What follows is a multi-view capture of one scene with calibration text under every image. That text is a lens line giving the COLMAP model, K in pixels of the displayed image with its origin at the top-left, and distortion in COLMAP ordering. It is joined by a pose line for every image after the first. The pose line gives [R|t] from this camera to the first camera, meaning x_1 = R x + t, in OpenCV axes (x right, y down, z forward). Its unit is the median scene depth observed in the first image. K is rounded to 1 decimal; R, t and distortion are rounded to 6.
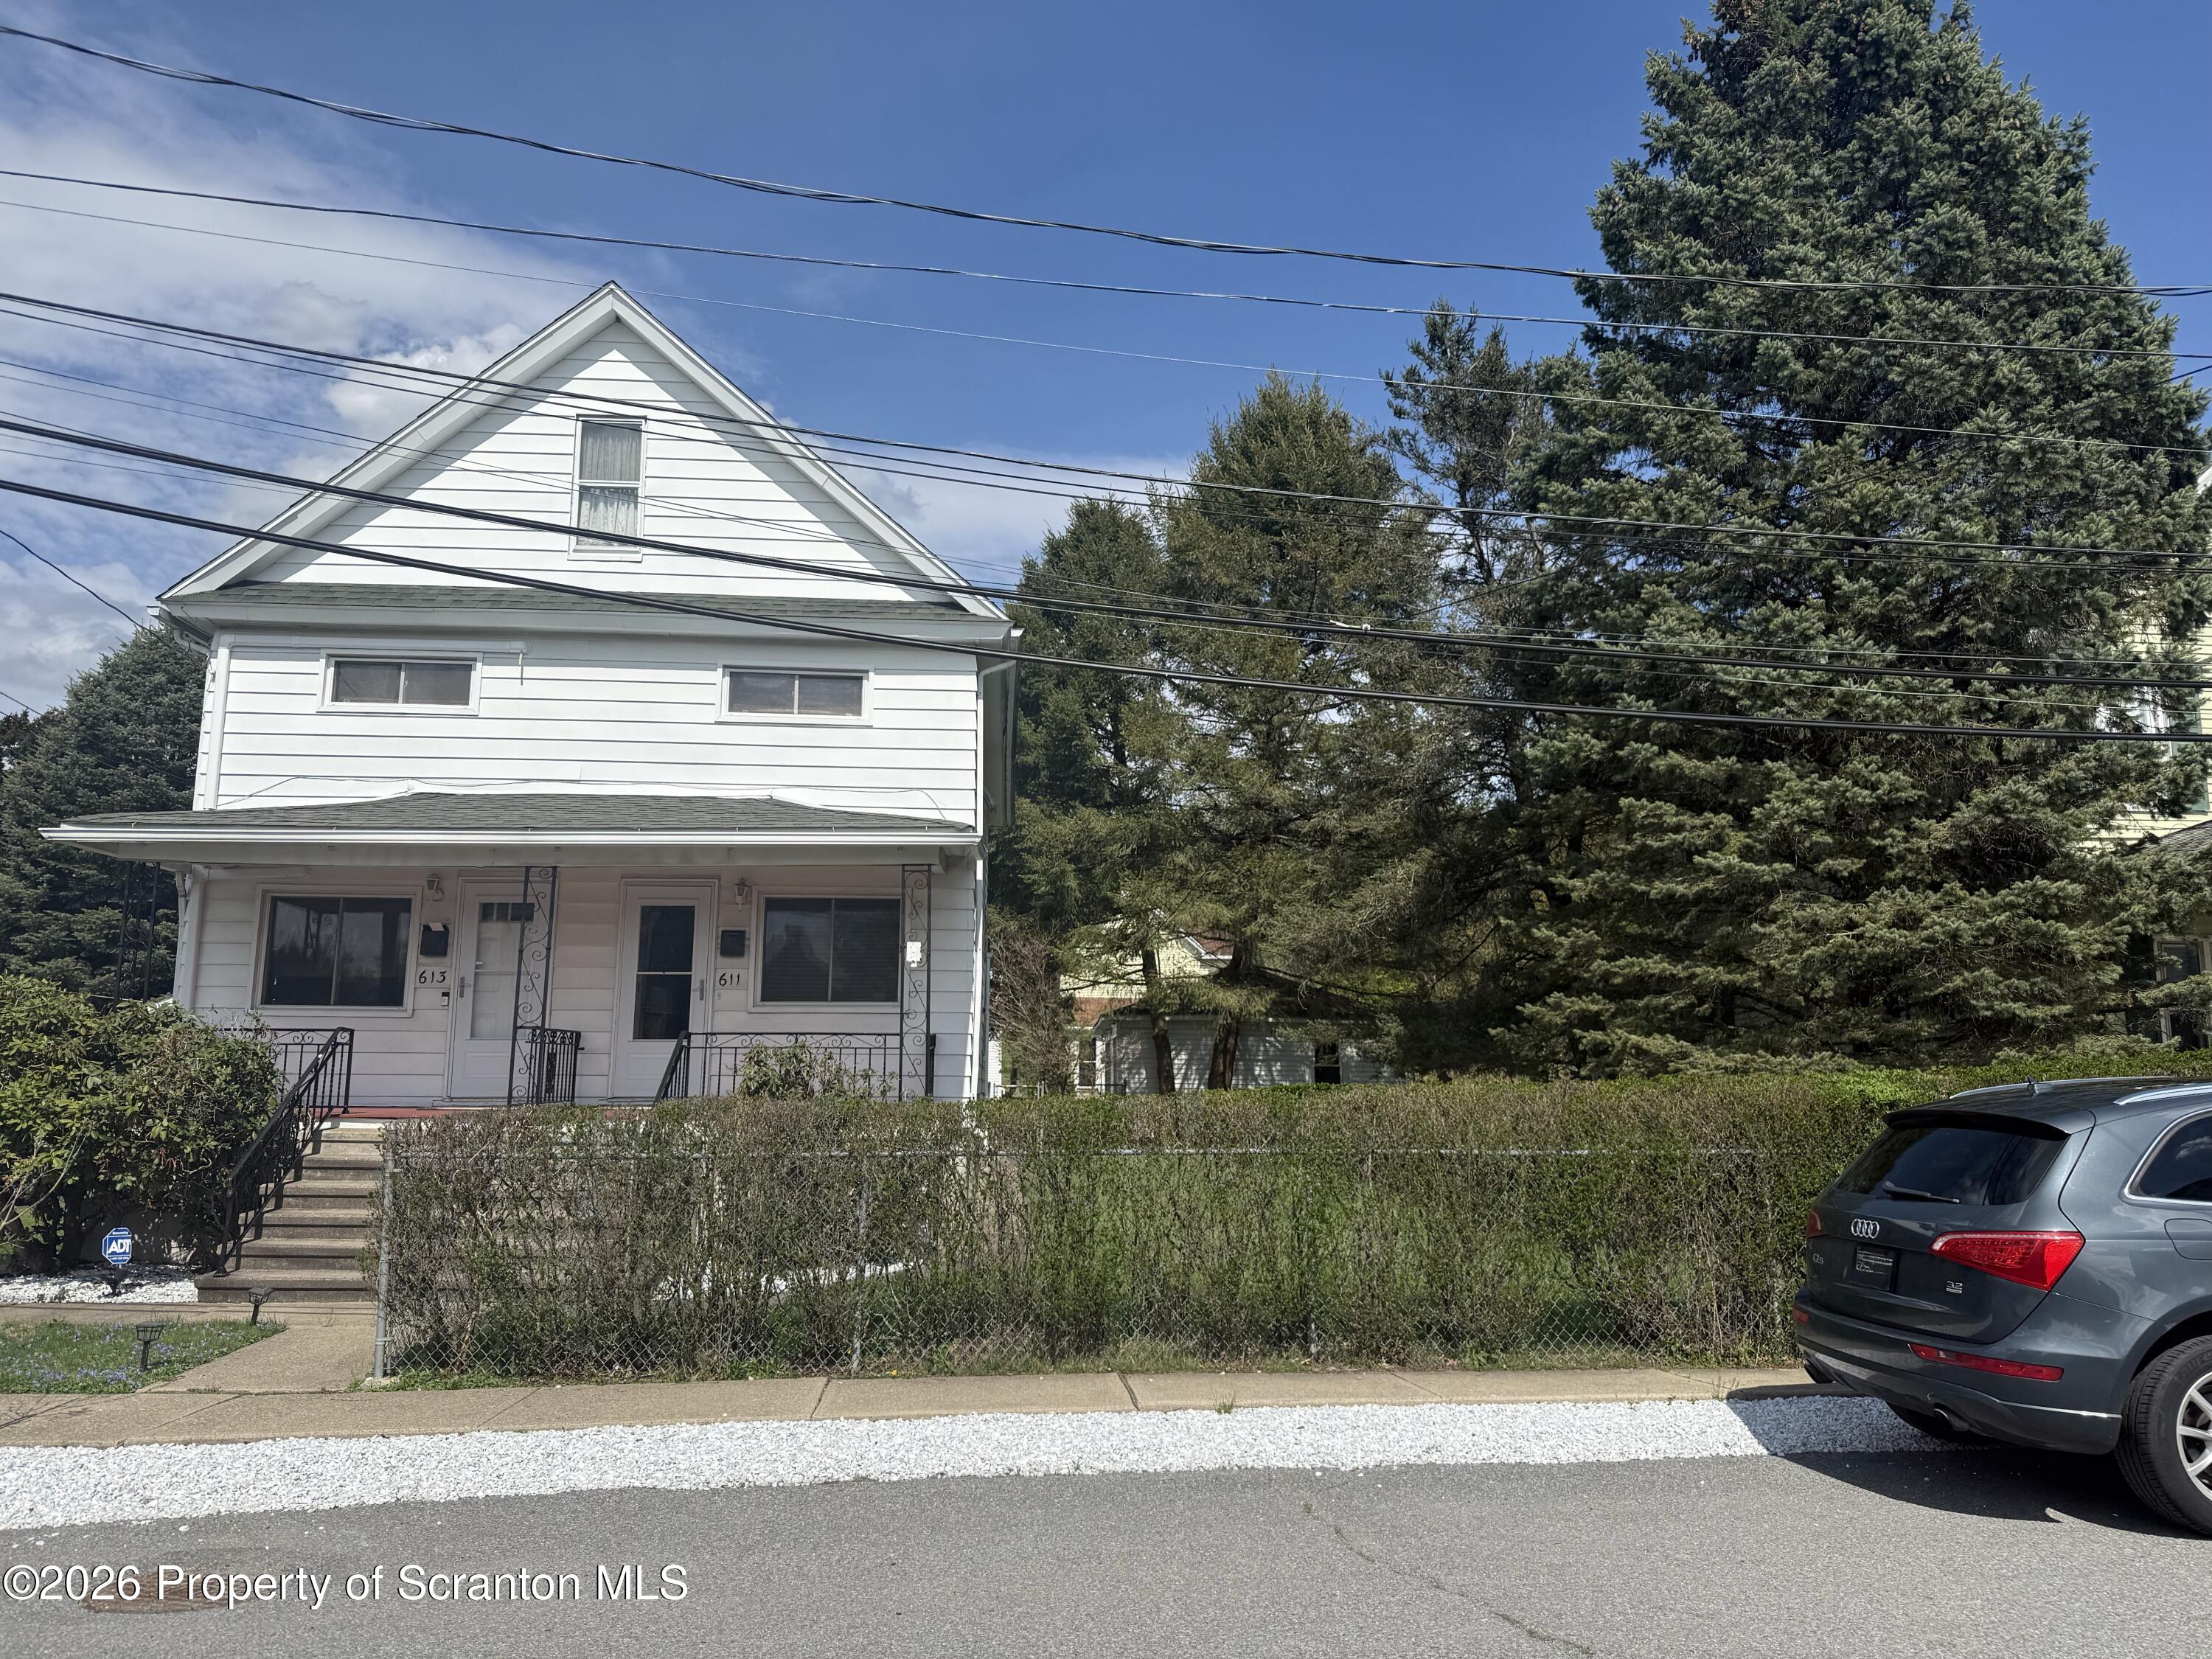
lens RADIAL K [[1403.8, 0, 1129.9], [0, 1403.8, 825.5], [0, 0, 1]] dist [0.020601, -0.015521]
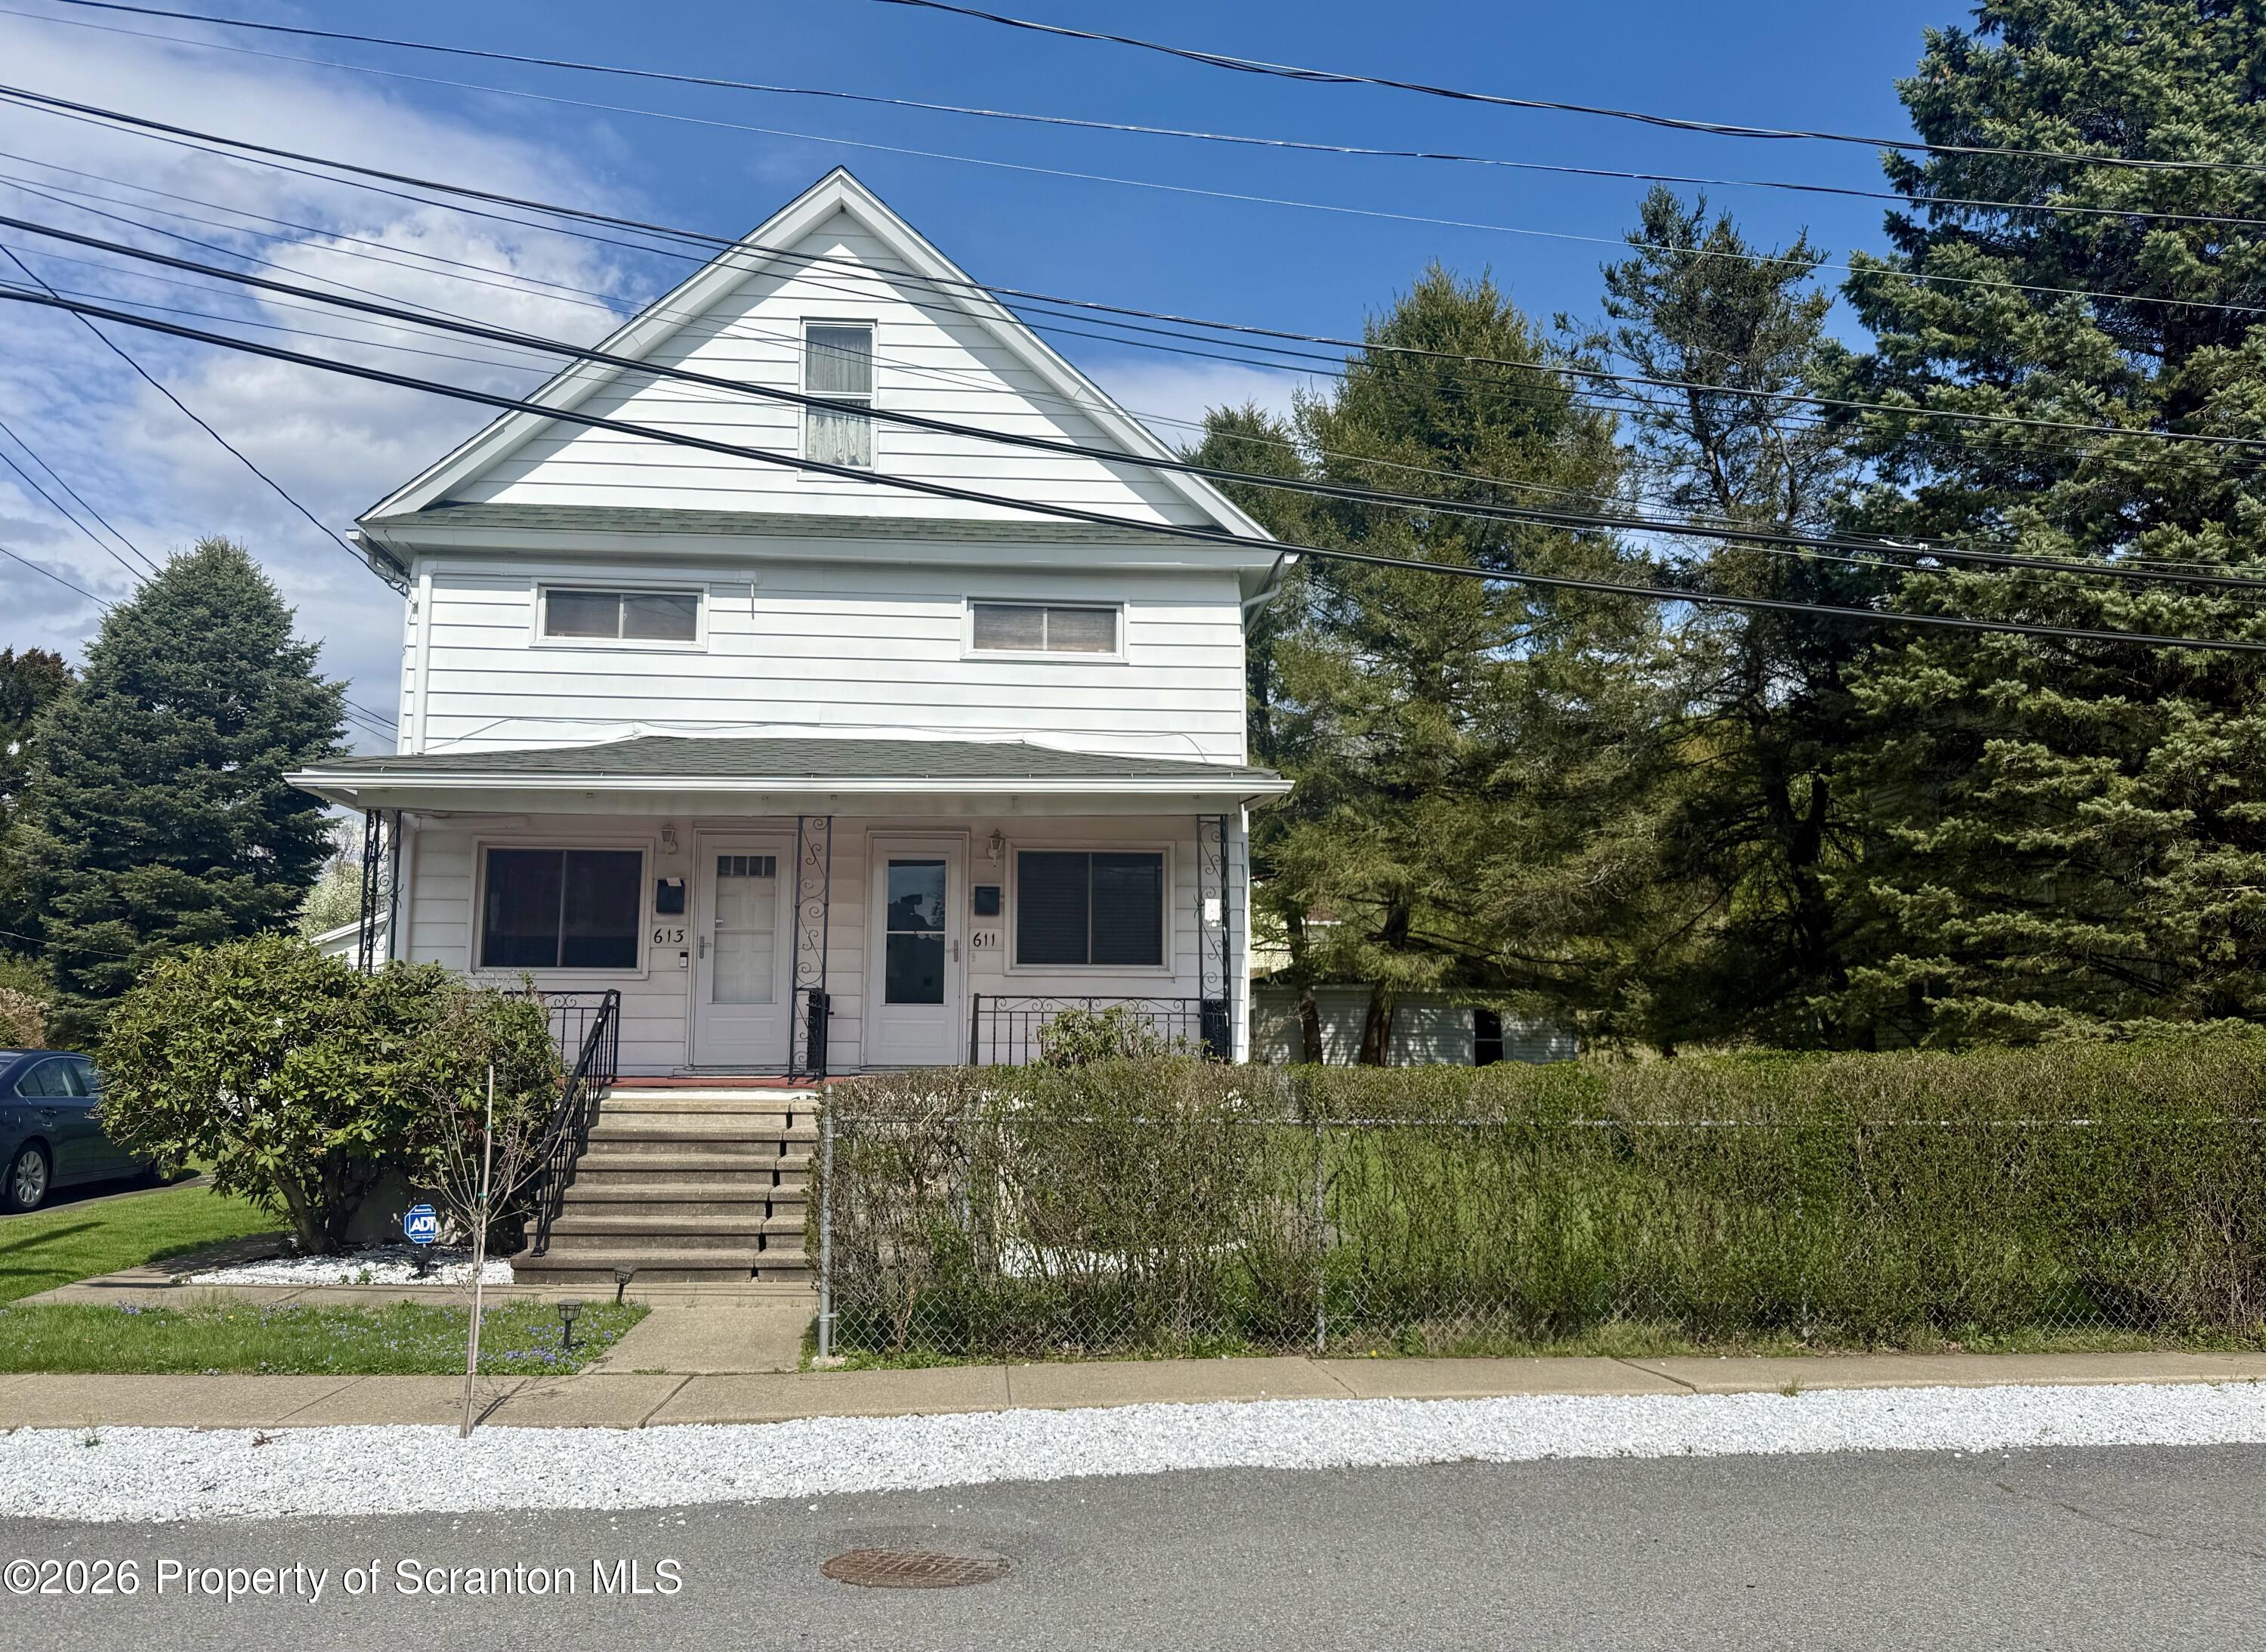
lens RADIAL K [[1563.7, 0, 1127.0], [0, 1563.7, 832.6], [0, 0, 1]] dist [0.027068, -0.028720]
pose [[1.000000, 0.000077, -0.000401, -0.193159], [-0.000063, 0.999382, 0.035148, 0.003710], [0.000403, -0.035148, 0.999382, -0.015593]]
